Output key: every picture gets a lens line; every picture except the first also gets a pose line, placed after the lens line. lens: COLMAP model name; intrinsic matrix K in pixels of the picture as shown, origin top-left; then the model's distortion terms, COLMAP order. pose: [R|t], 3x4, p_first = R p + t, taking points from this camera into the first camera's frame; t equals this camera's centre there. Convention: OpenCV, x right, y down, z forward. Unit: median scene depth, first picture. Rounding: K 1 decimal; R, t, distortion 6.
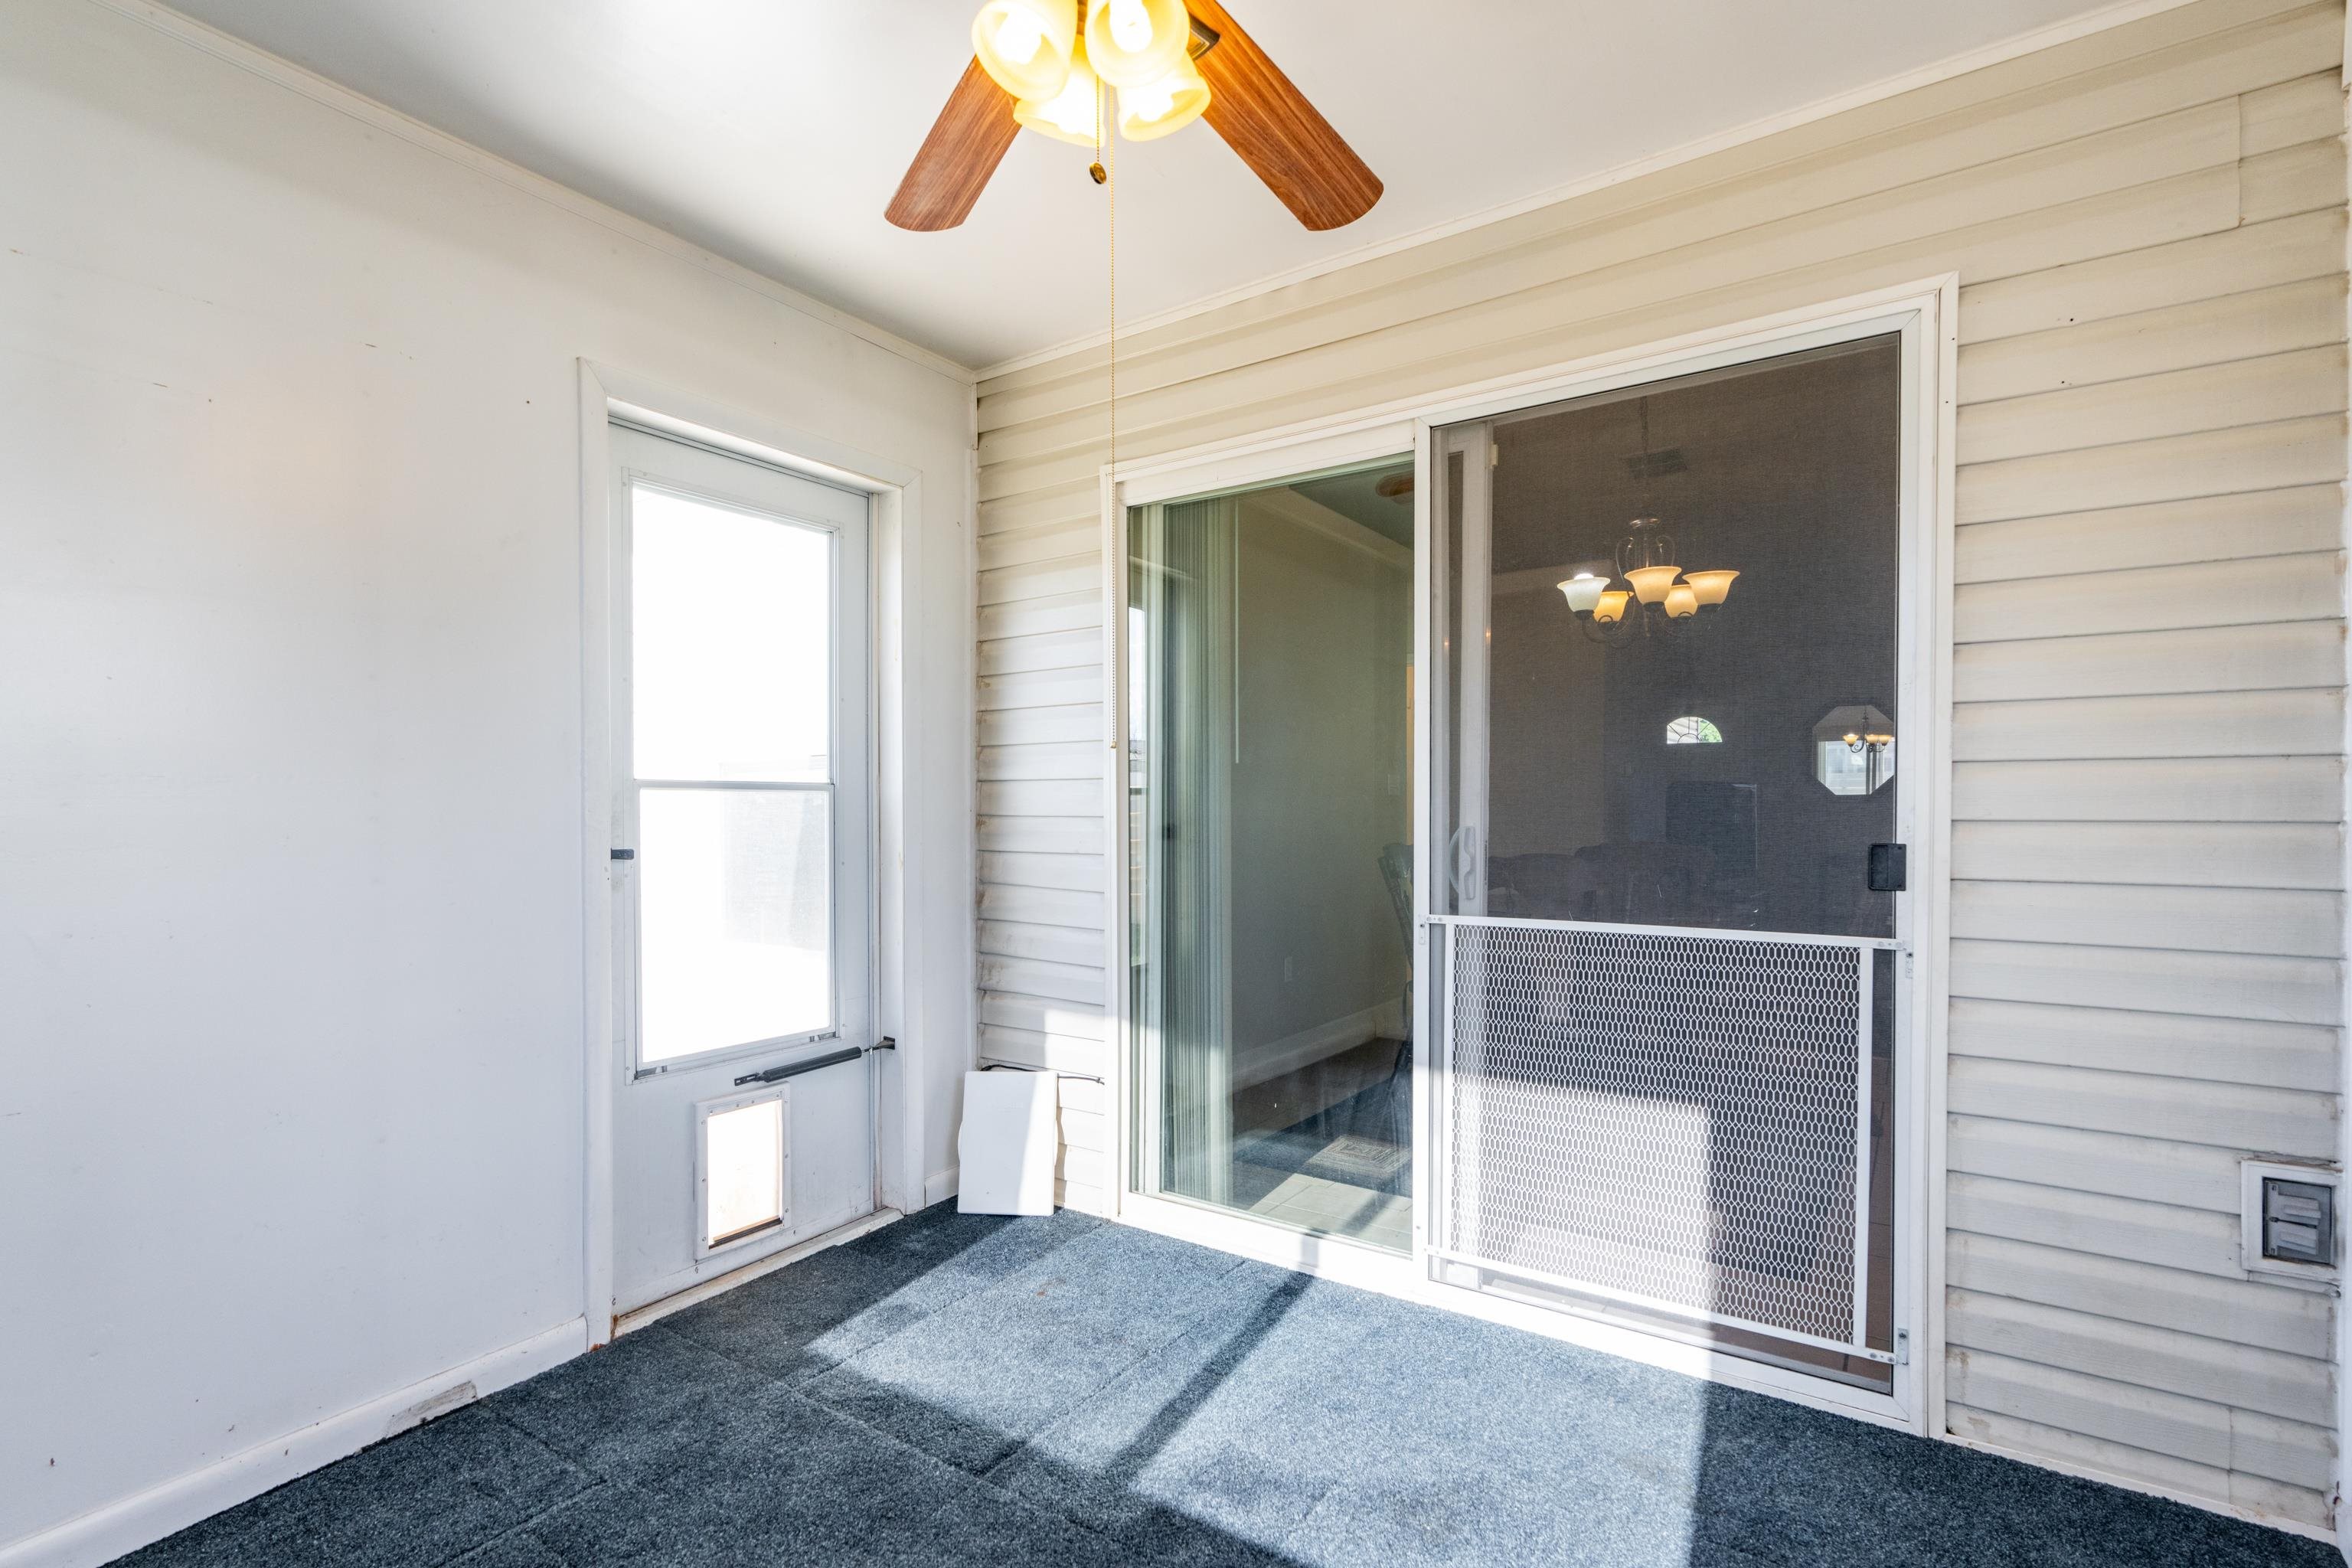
lens RADIAL K [[1104.2, 0, 1177.6], [0, 1104.2, 822.3], [0, 0, 1]] dist [0.000078, -0.000142]
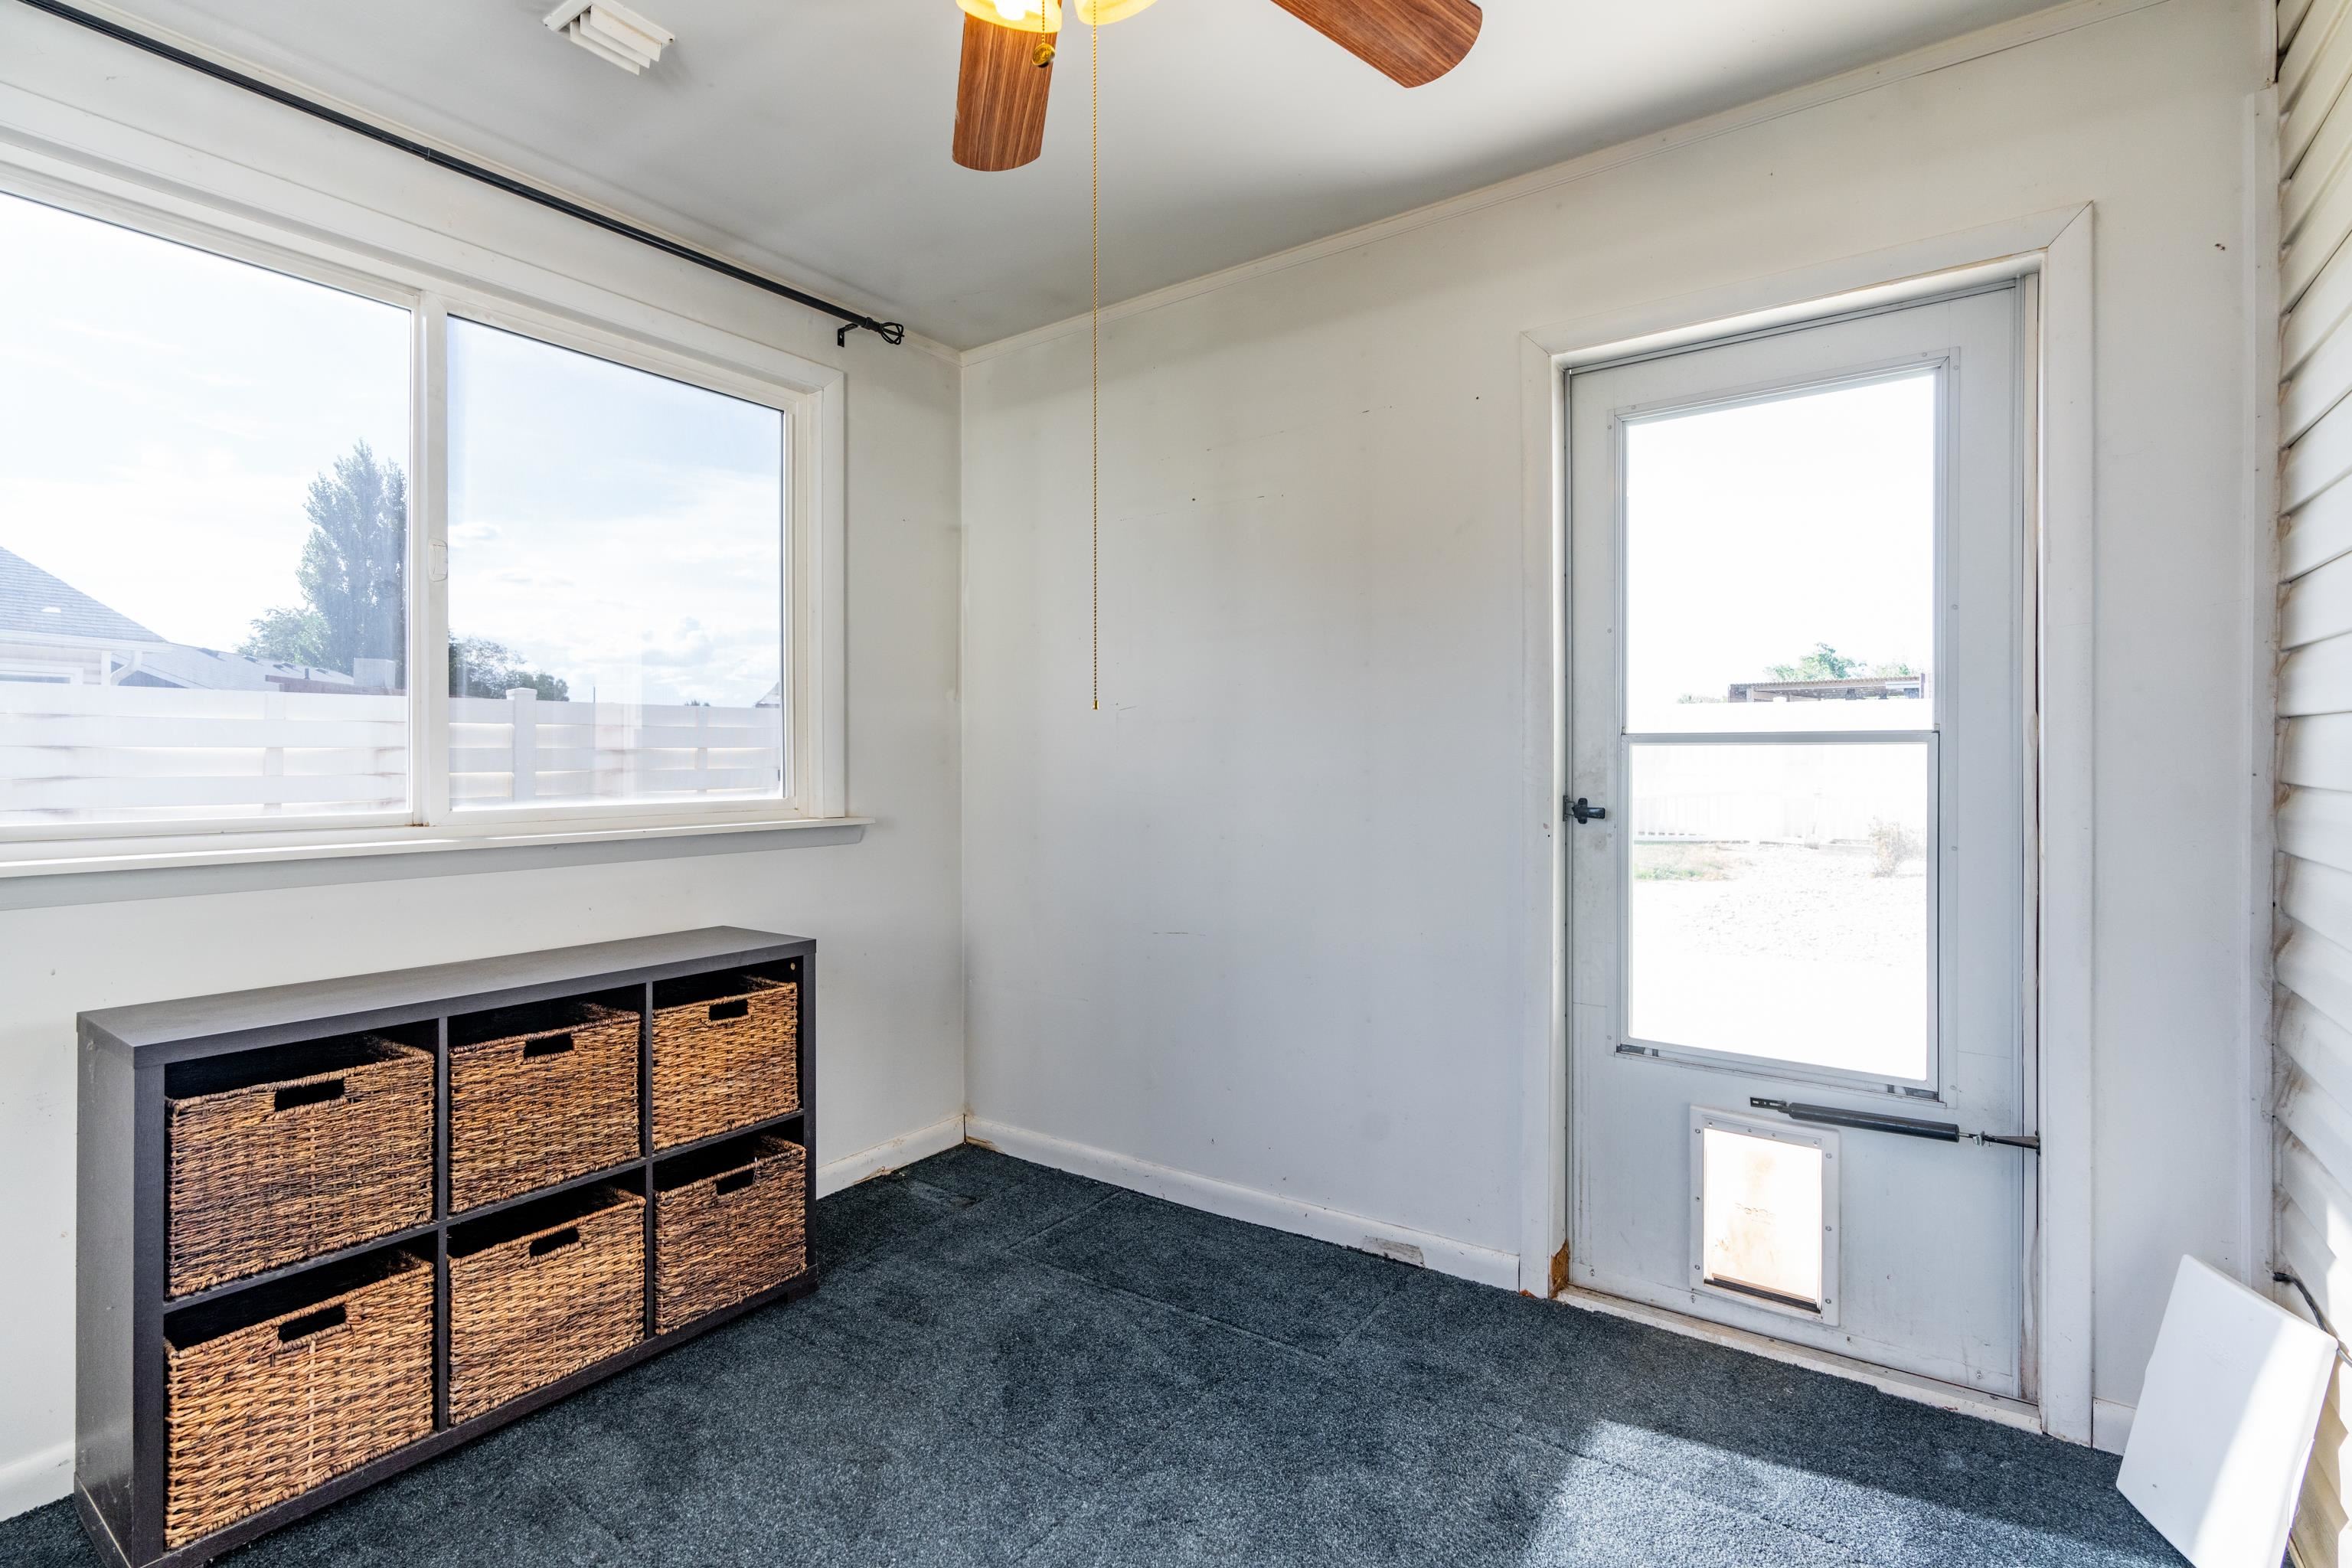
lens RADIAL K [[1064.5, 0, 1182.3], [0, 1064.5, 755.6], [0, 0, 1]] dist [-0.000240, 0.000110]
pose [[-0.021753, -0.001856, -0.999762, 0.406935], [-0.012202, 0.999924, -0.001591, -0.014246], [0.999689, 0.012165, -0.021774, 0.610488]]
